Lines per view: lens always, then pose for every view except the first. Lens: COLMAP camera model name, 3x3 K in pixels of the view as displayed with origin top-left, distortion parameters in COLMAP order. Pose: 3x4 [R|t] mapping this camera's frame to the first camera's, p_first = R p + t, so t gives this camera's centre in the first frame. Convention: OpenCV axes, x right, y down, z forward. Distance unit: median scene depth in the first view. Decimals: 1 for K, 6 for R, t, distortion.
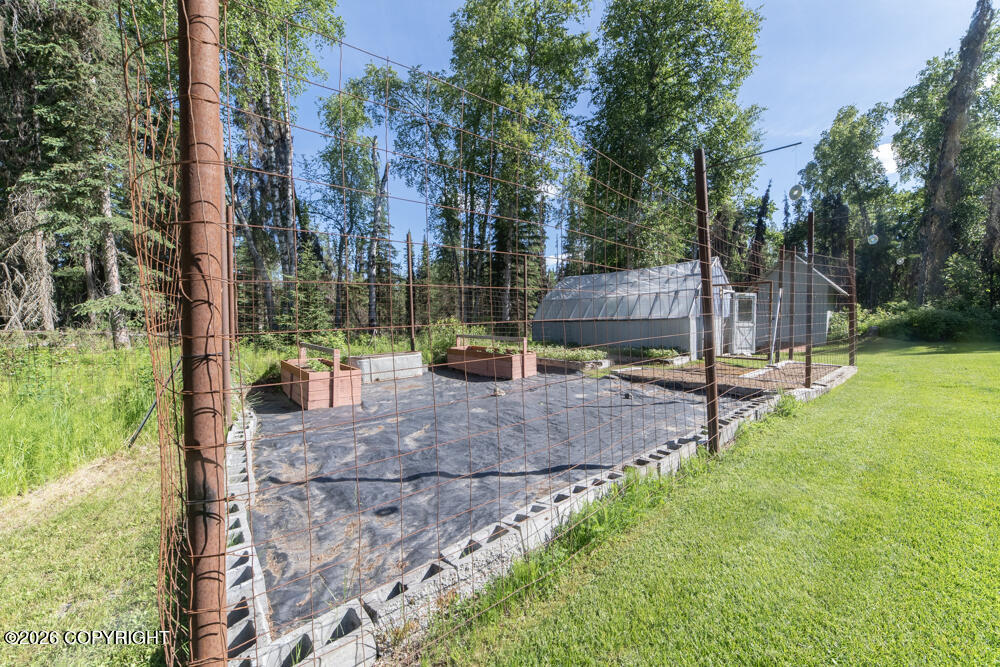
lens RADIAL K [[389.7, 0, 504.5], [0, 389.7, 331.1], [0, 0, 1]] dist [-0.020924, 0.010917]
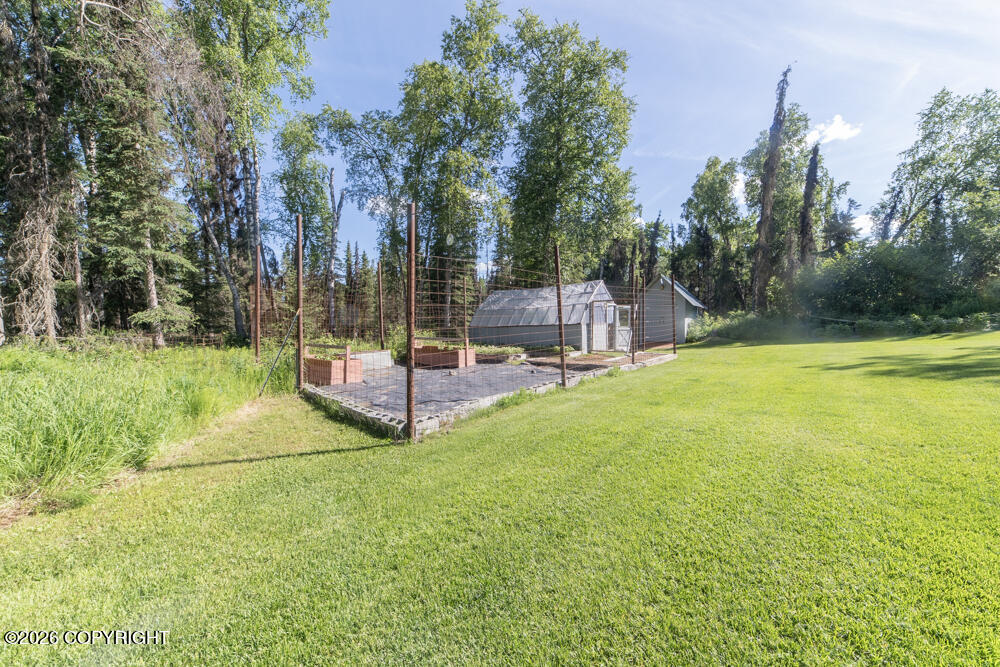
lens RADIAL K [[389.7, 0, 504.5], [0, 389.7, 331.1], [0, 0, 1]] dist [-0.020924, 0.010917]
pose [[0.984182, -0.006571, 0.177039, -0.037340], [0.009036, 0.999873, -0.013120, 0.005810], [-0.176930, 0.014512, 0.984116, -0.245286]]
